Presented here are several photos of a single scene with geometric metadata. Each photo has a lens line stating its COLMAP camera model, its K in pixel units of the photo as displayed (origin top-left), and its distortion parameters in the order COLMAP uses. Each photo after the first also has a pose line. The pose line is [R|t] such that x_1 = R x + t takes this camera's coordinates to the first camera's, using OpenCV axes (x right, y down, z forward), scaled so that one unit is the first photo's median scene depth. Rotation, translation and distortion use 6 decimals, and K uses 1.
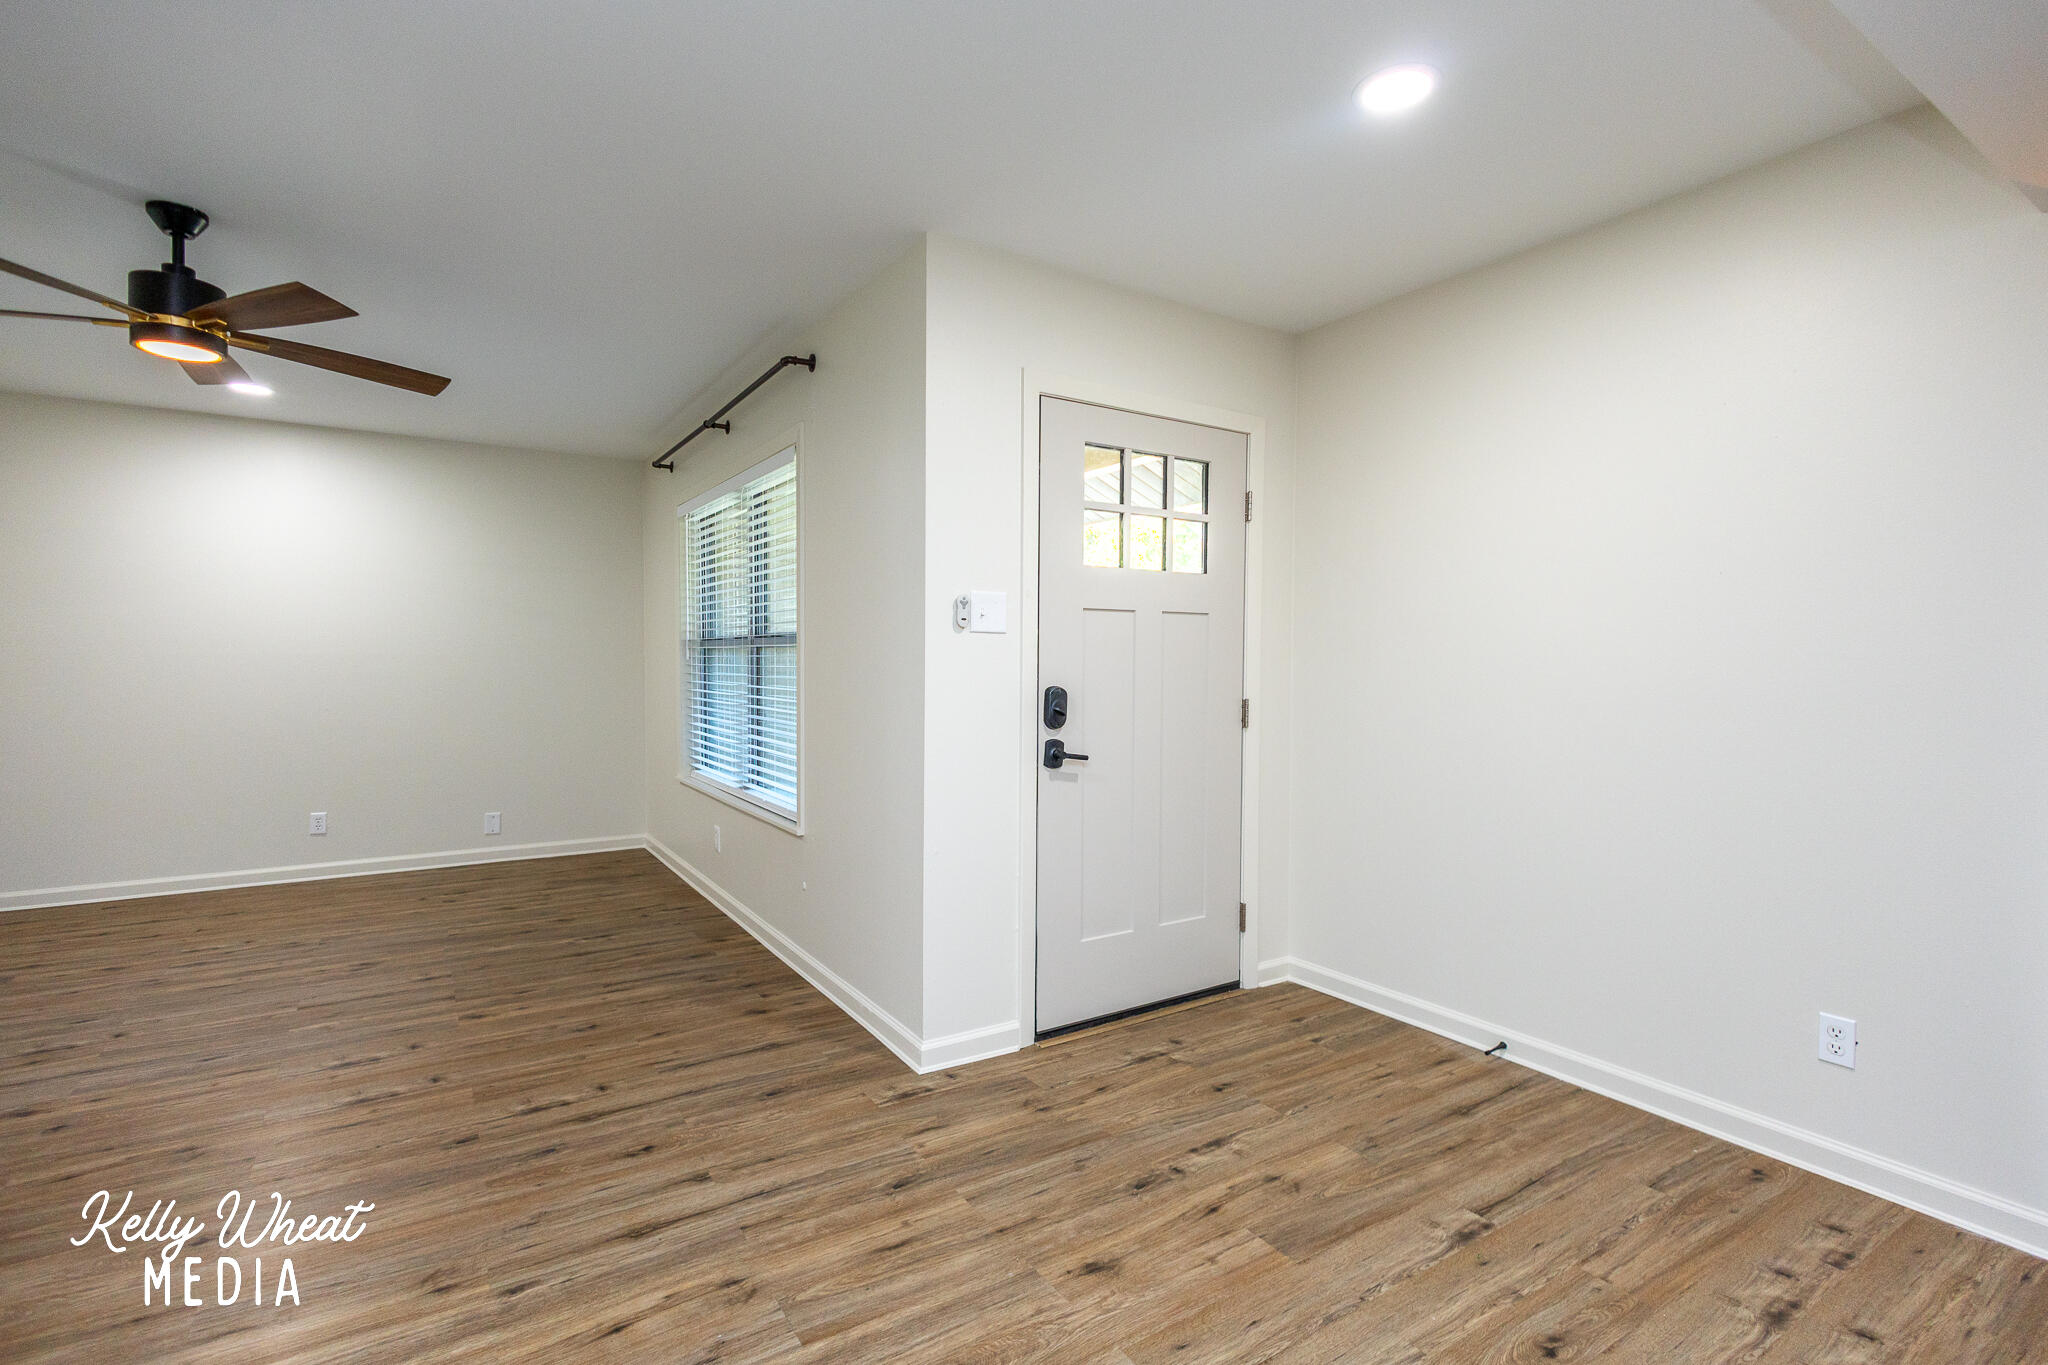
lens RADIAL K [[953.6, 0, 1030.9], [0, 953.6, 687.2], [0, 0, 1]] dist [0.017114, -0.007285]
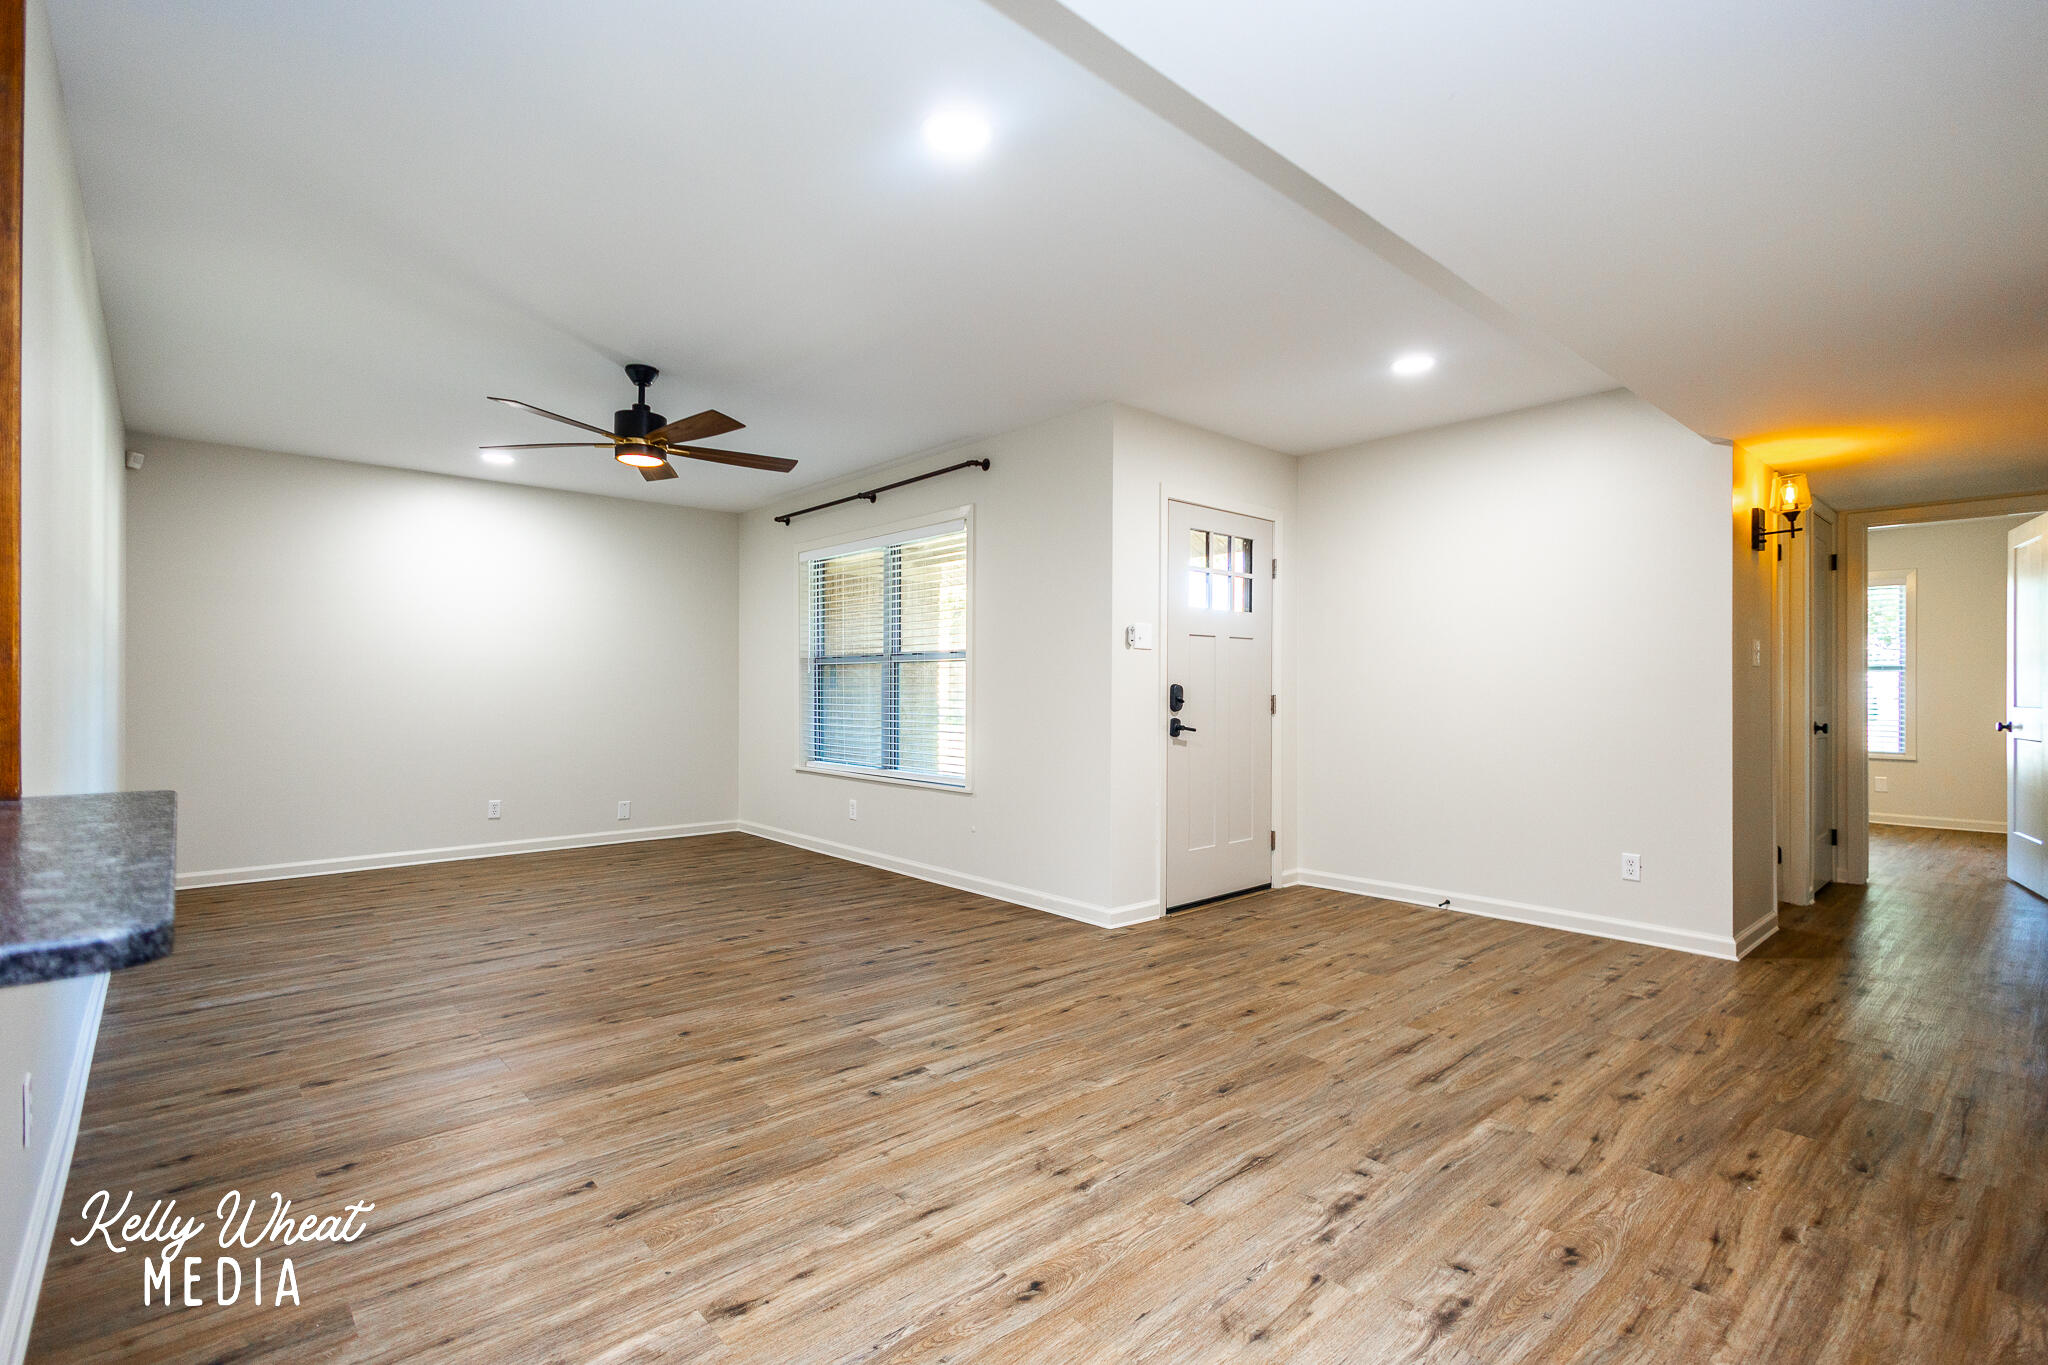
lens RADIAL K [[948.2, 0, 1028.3], [0, 948.2, 686.0], [0, 0, 1]] dist [0.014973, -0.007145]
pose [[0.987861, -0.001434, 0.155334, -0.478994], [0.006330, 0.999498, -0.031030, 0.051490], [-0.155211, 0.031636, 0.987375, -0.518970]]
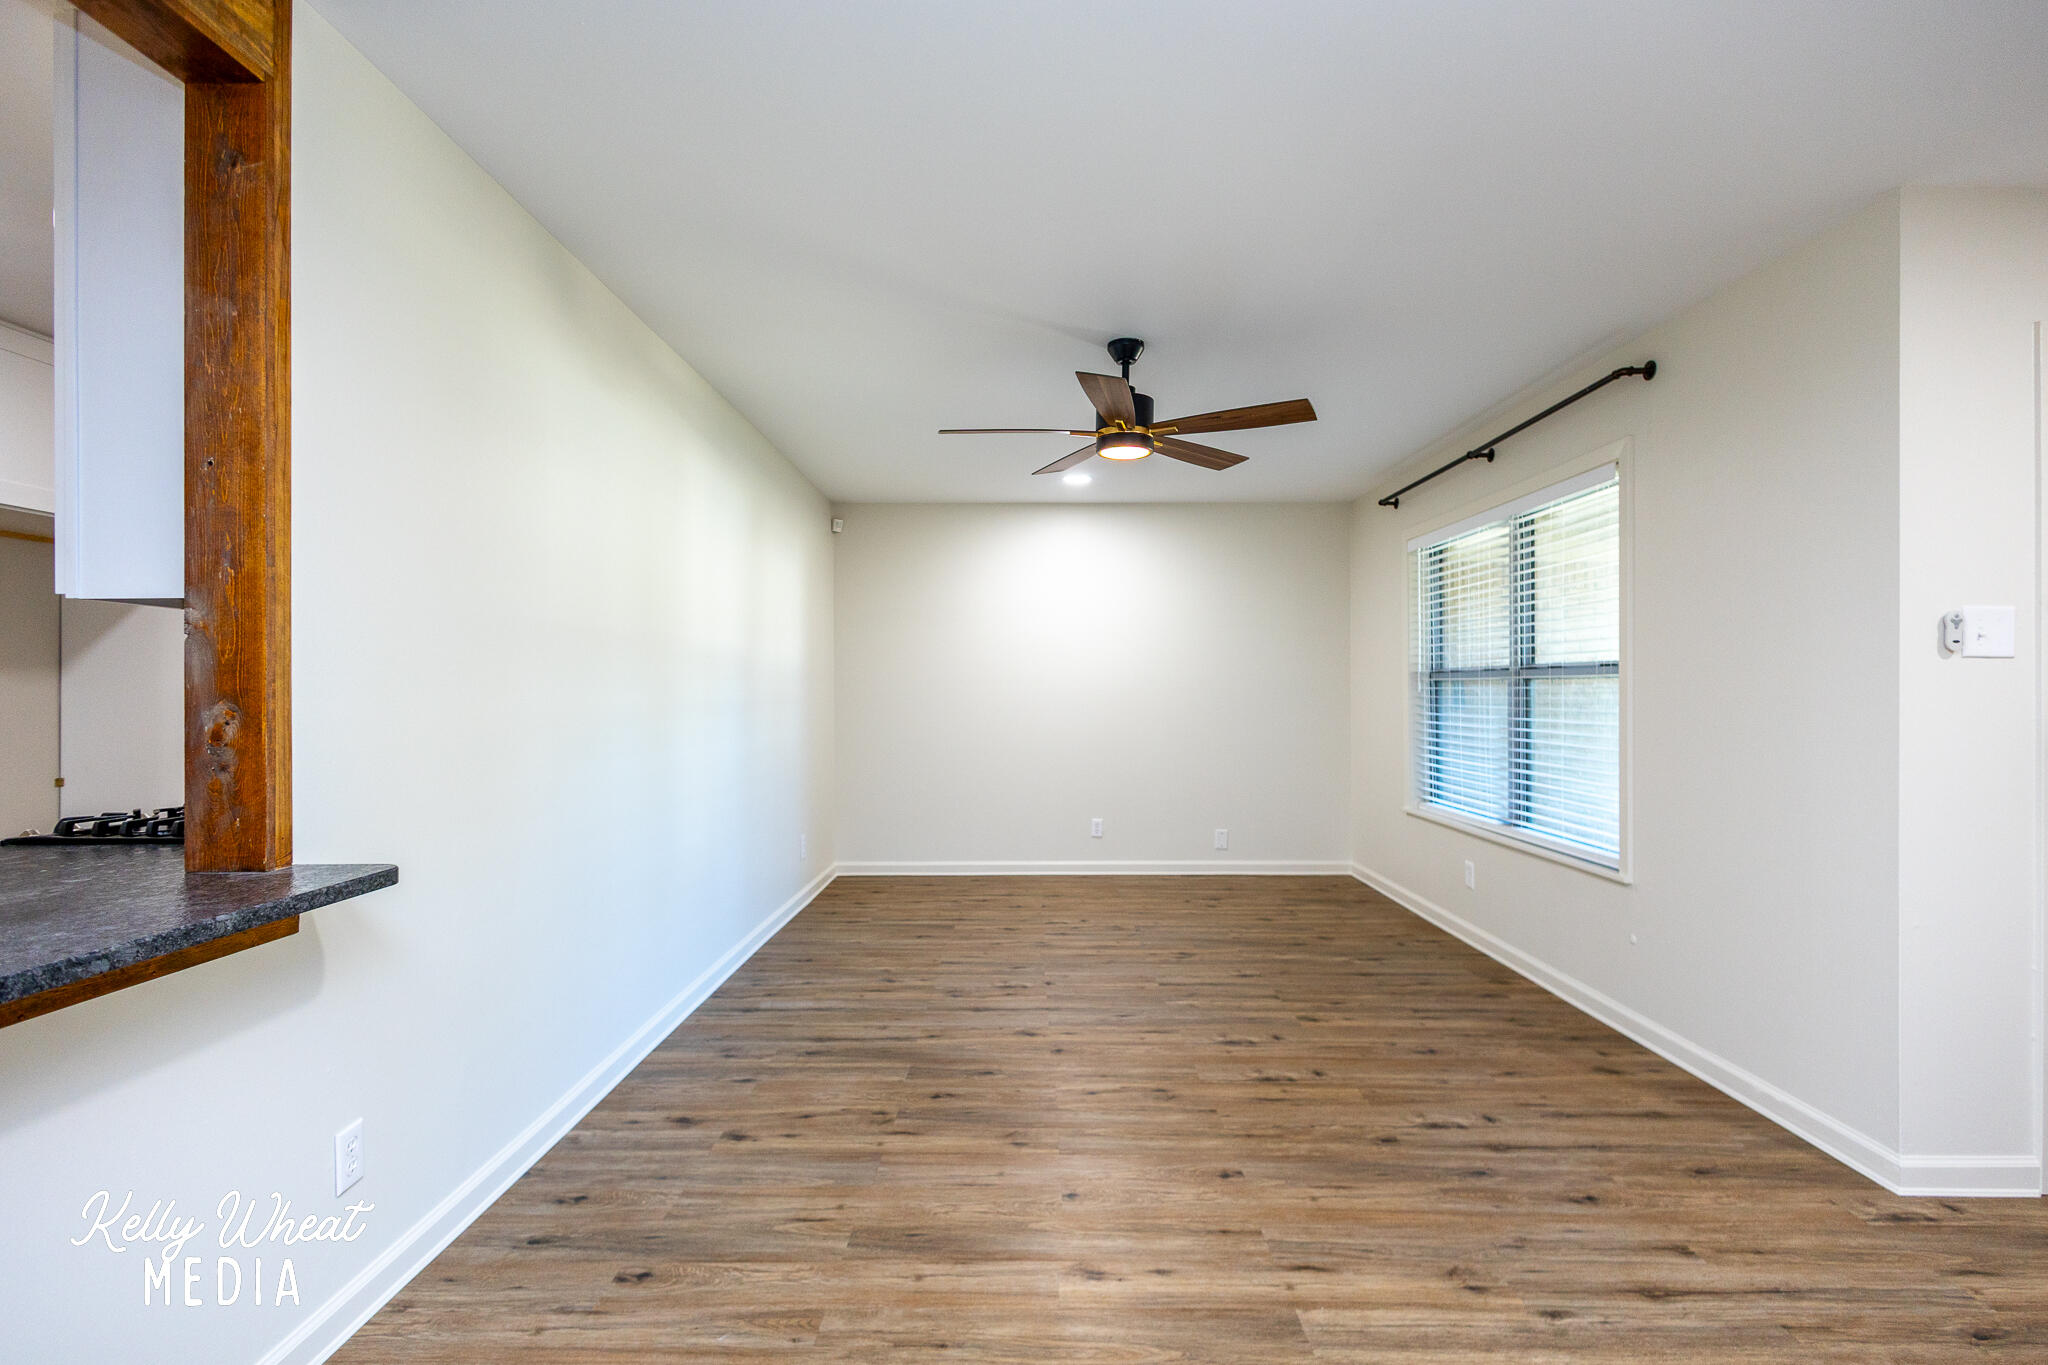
lens RADIAL K [[948.2, 0, 1028.3], [0, 948.2, 686.0], [0, 0, 1]] dist [0.014973, -0.007145]
pose [[0.838701, -0.007700, -0.544537, -0.286093], [-0.010622, 0.999479, -0.030492, -0.000258], [0.544488, 0.031358, 0.838182, -0.108605]]
